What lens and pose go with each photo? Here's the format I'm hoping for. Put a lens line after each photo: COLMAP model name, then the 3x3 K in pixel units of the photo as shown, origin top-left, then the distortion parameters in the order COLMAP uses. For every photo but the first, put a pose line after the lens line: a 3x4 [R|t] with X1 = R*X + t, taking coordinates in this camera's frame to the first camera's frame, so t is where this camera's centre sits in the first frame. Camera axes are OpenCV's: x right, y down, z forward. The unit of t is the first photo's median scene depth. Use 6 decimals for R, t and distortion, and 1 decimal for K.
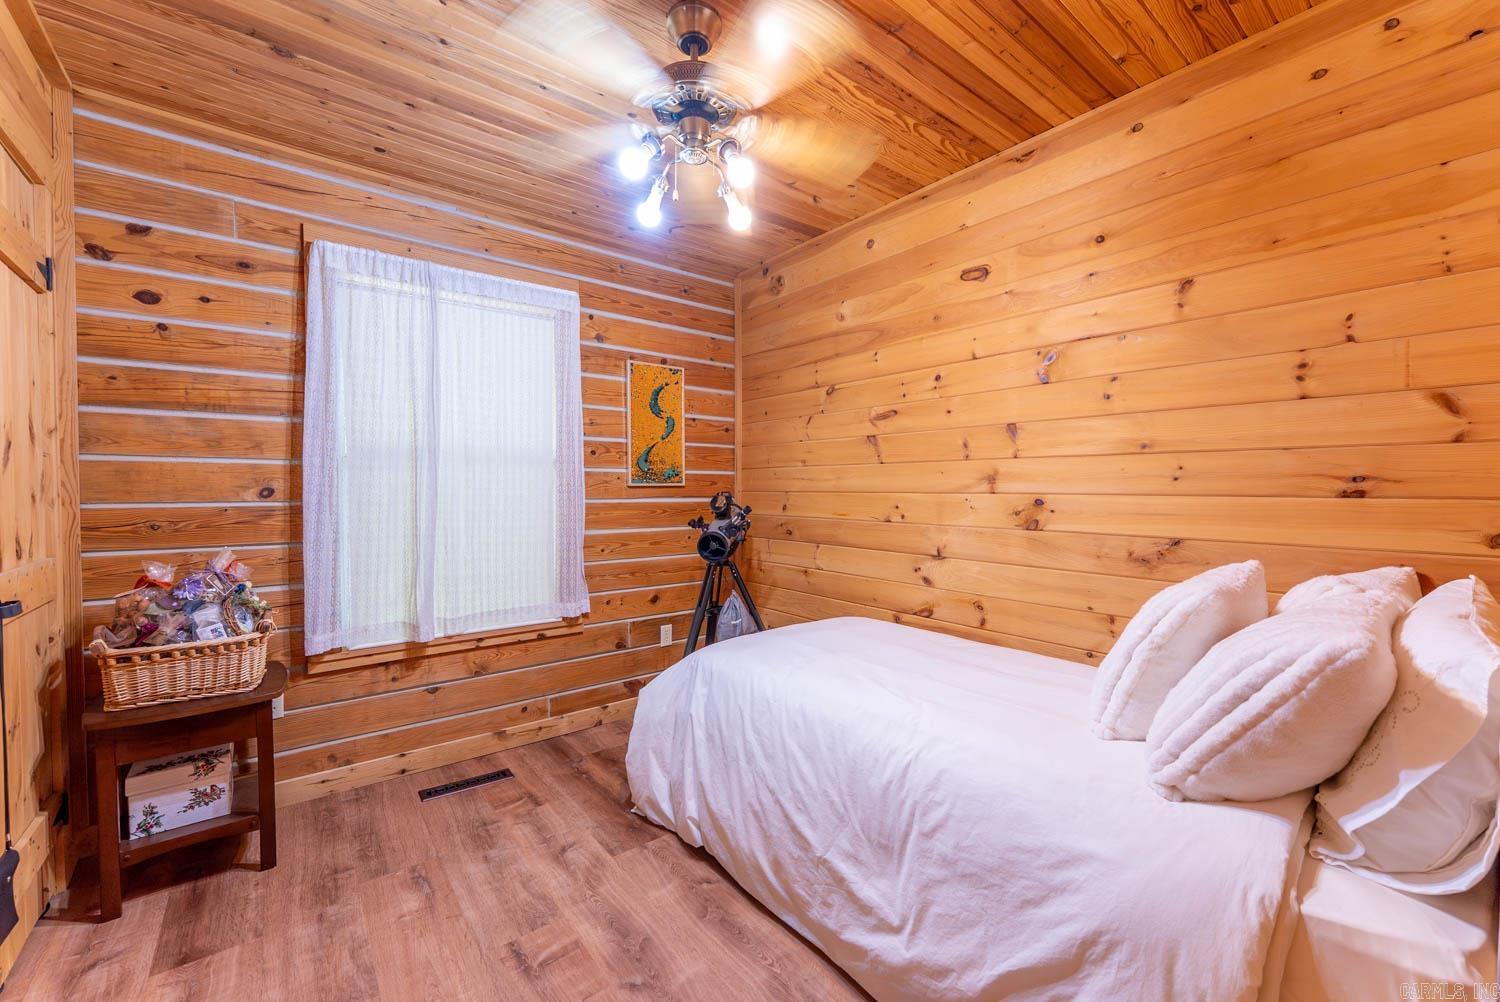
lens RADIAL K [[600.9, 0, 745.3], [0, 600.9, 503.3], [0, 0, 1]] dist [-0.000963, -0.000259]
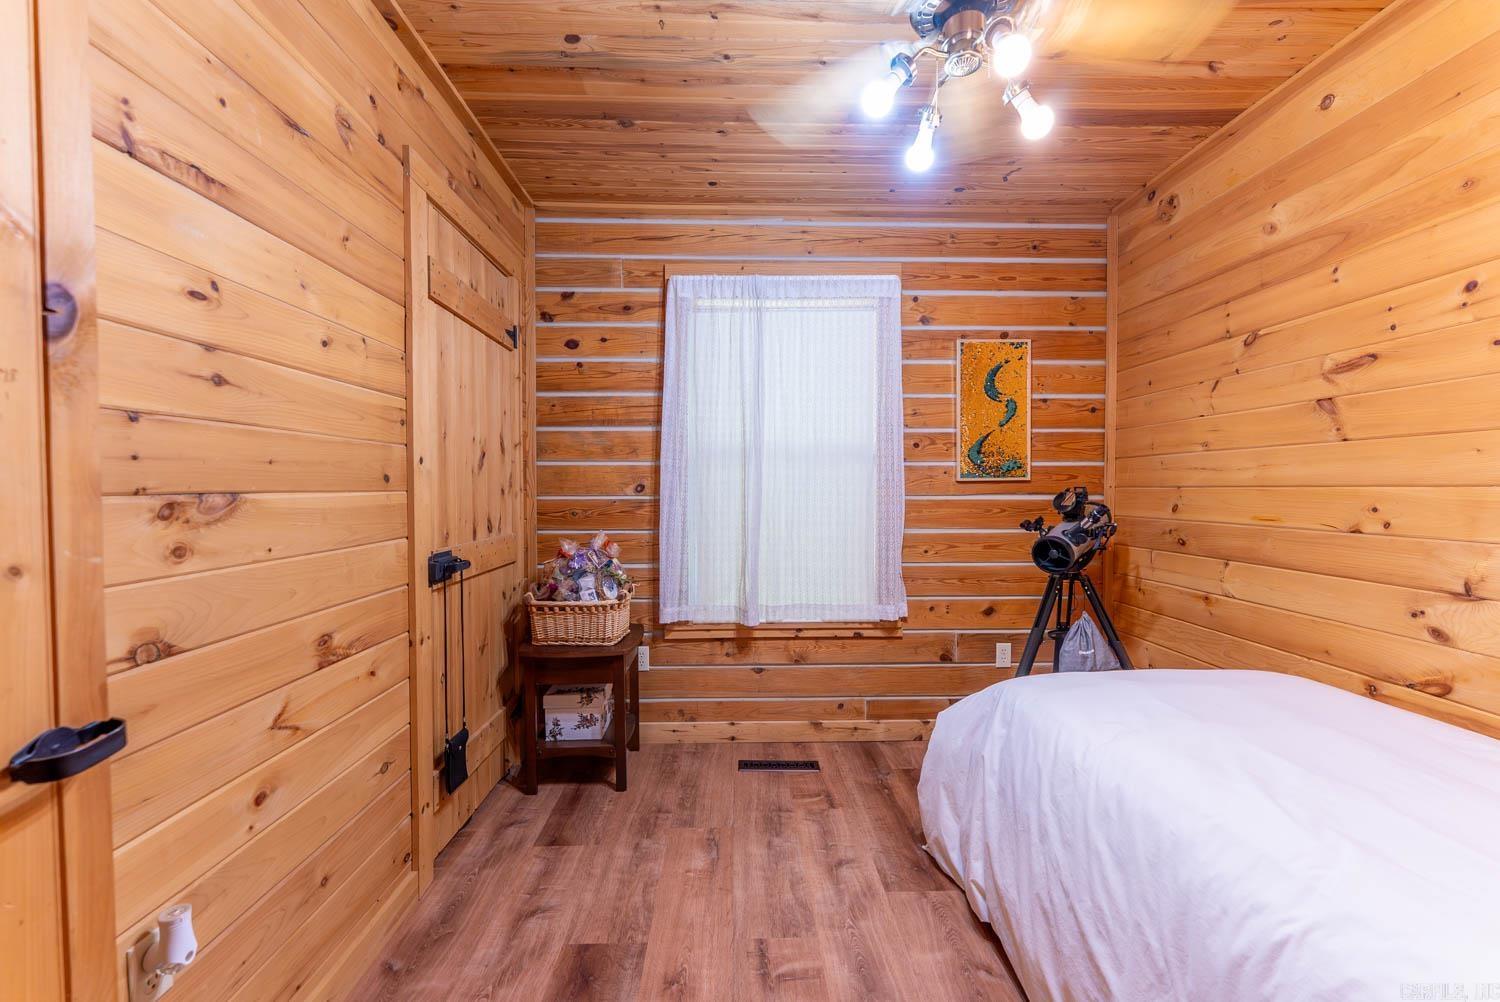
lens RADIAL K [[600.9, 0, 745.3], [0, 600.9, 503.3], [0, 0, 1]] dist [-0.000963, -0.000259]
pose [[0.800222, 0.011721, -0.599590, 0.121142], [-0.011105, 0.999927, 0.004727, 0.005137], [0.599602, 0.002875, 0.800293, 0.131446]]
